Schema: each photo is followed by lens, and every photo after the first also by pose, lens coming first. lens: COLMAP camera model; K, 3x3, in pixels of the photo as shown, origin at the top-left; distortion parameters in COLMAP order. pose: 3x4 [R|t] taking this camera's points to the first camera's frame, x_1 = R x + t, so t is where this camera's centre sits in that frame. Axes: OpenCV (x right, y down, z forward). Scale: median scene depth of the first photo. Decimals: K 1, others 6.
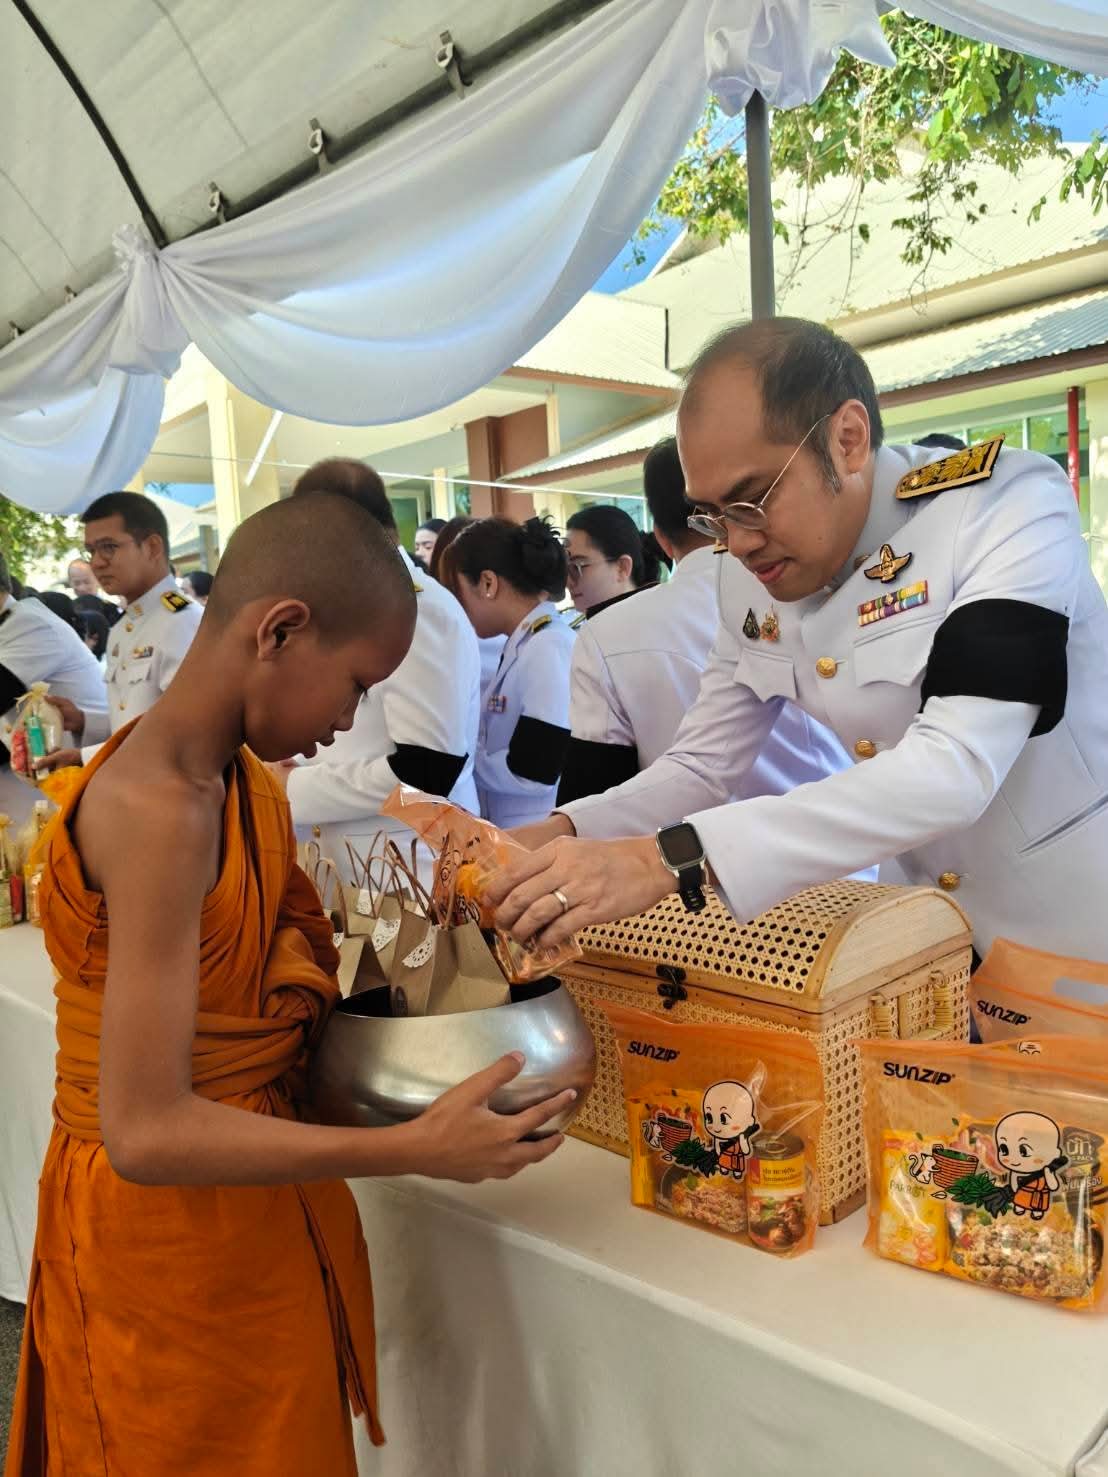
lens RADIAL K [[1202.7, 0, 554.0], [0, 1202.7, 738.5], [0, 0, 1]] dist [-0.016163, -0.017068]
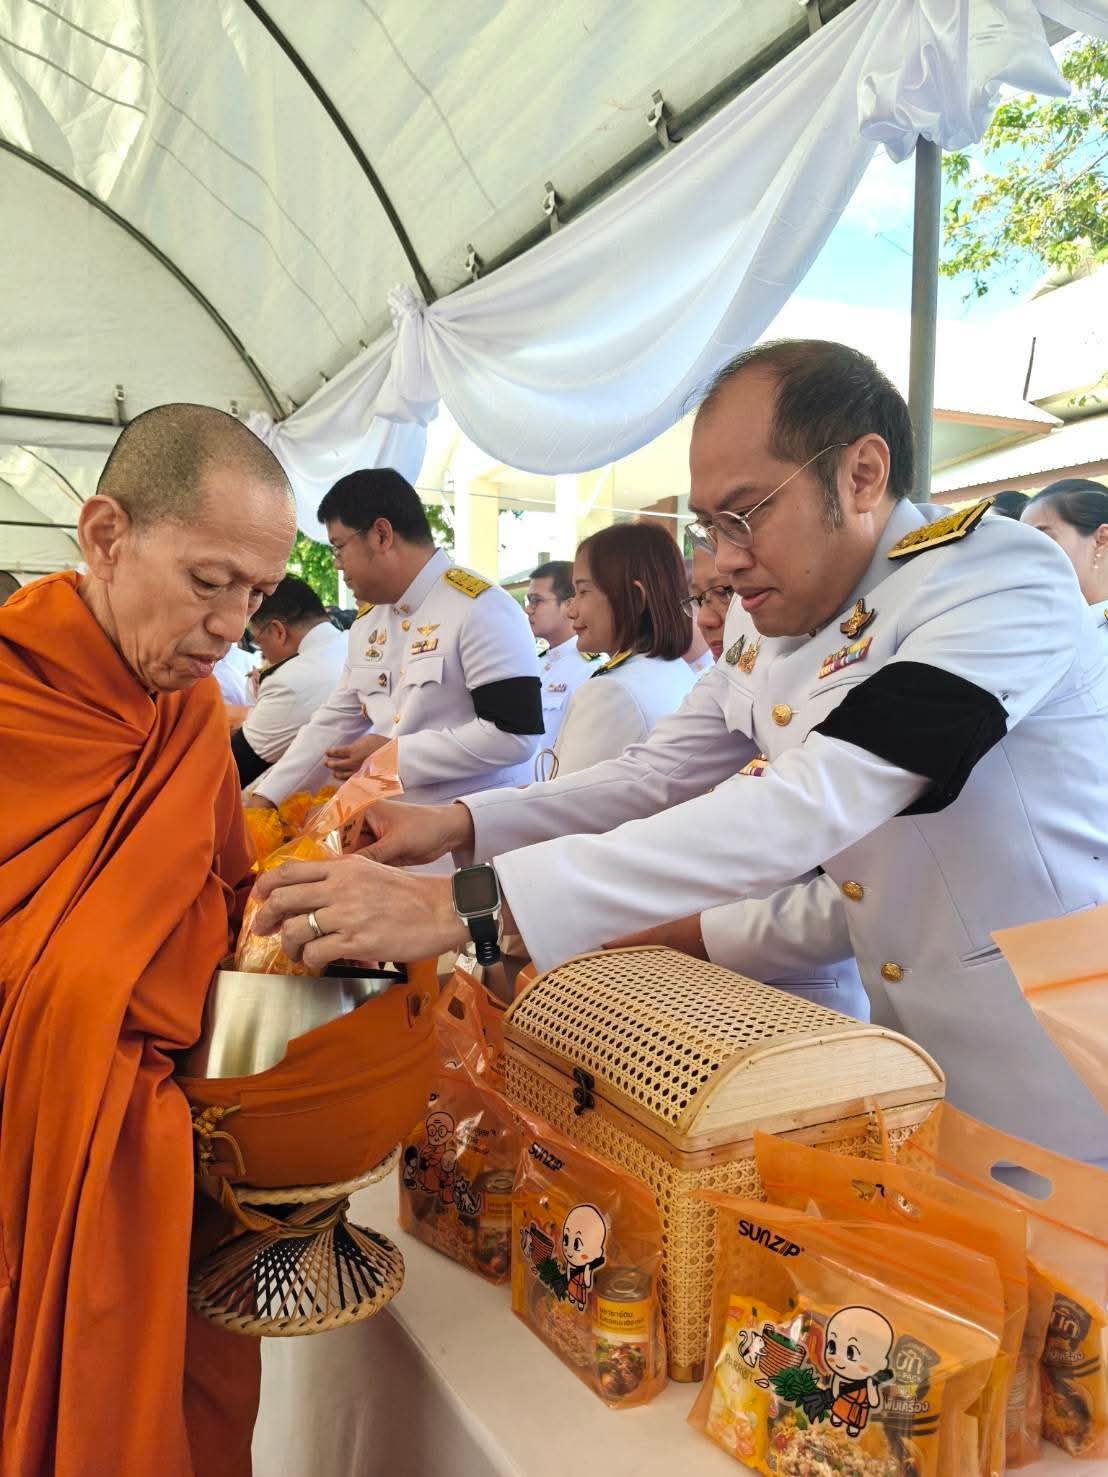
lens RADIAL K [[1181.9, 0, 540.6], [0, 1181.9, 729.1], [0, 0, 1]] dist [-0.020205, -0.000804]
pose [[0.951009, 0.073876, -0.300206, 0.354371], [-0.081405, 0.996601, -0.012633, -0.072447], [0.298252, 0.036453, 0.953791, 0.087671]]
